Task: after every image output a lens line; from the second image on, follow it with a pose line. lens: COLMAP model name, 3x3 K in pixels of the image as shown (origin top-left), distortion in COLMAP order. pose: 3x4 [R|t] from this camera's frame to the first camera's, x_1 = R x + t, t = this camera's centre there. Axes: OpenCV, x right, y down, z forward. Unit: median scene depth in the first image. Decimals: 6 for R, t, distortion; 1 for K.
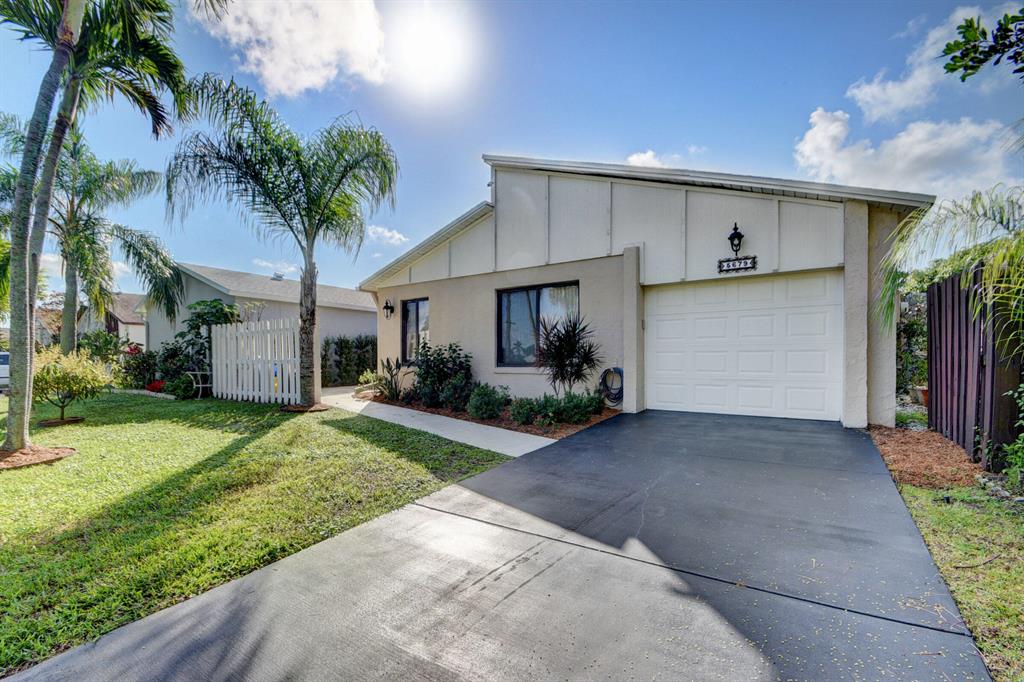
lens RADIAL K [[454.2, 0, 506.4], [0, 454.2, 367.6], [0, 0, 1]] dist [0.001086, 0.000067]
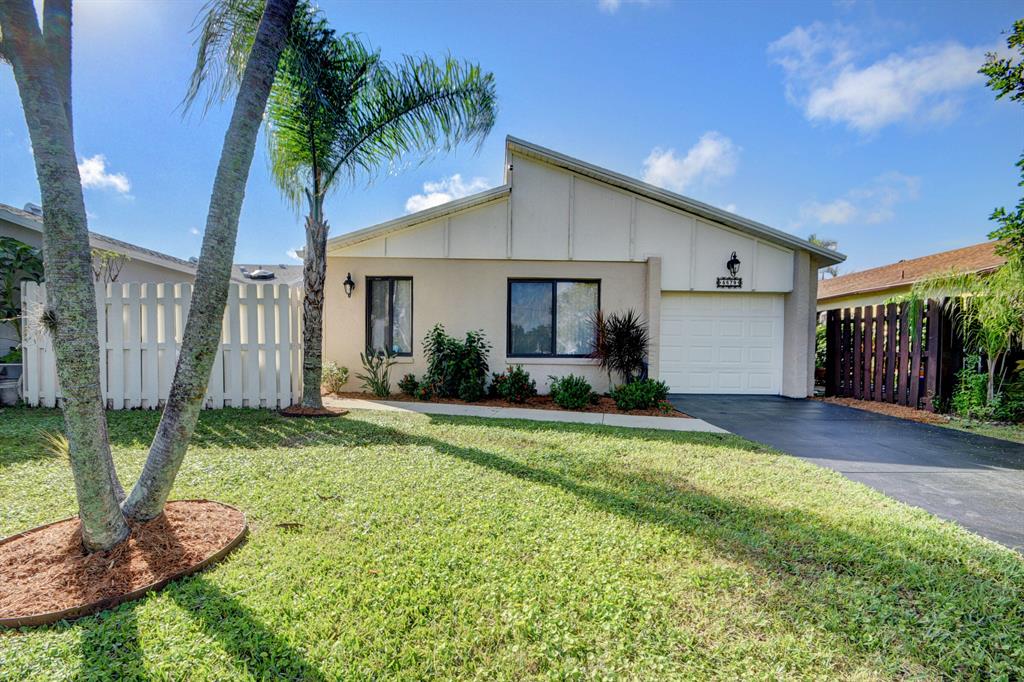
lens RADIAL K [[454.2, 0, 506.4], [0, 454.2, 367.6], [0, 0, 1]] dist [0.001086, 0.000067]
pose [[0.805545, -0.005648, 0.592507, -0.727556], [-0.003331, 0.999896, 0.014060, 0.008128], [-0.592525, -0.013299, 0.805442, 0.262984]]
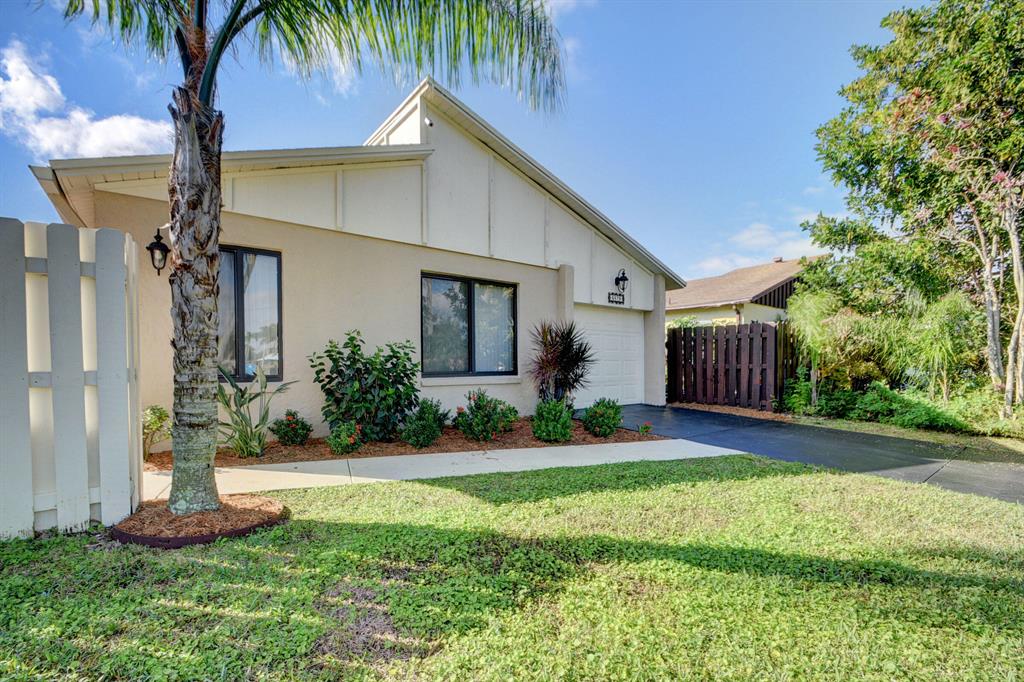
lens RADIAL K [[454.2, 0, 506.4], [0, 454.2, 367.6], [0, 0, 1]] dist [0.001086, 0.000067]
pose [[0.298623, -0.008258, 0.954336, -0.809092], [0.016530, 0.999857, 0.003479, -0.022181], [-0.954228, 0.014736, 0.298717, 0.796215]]
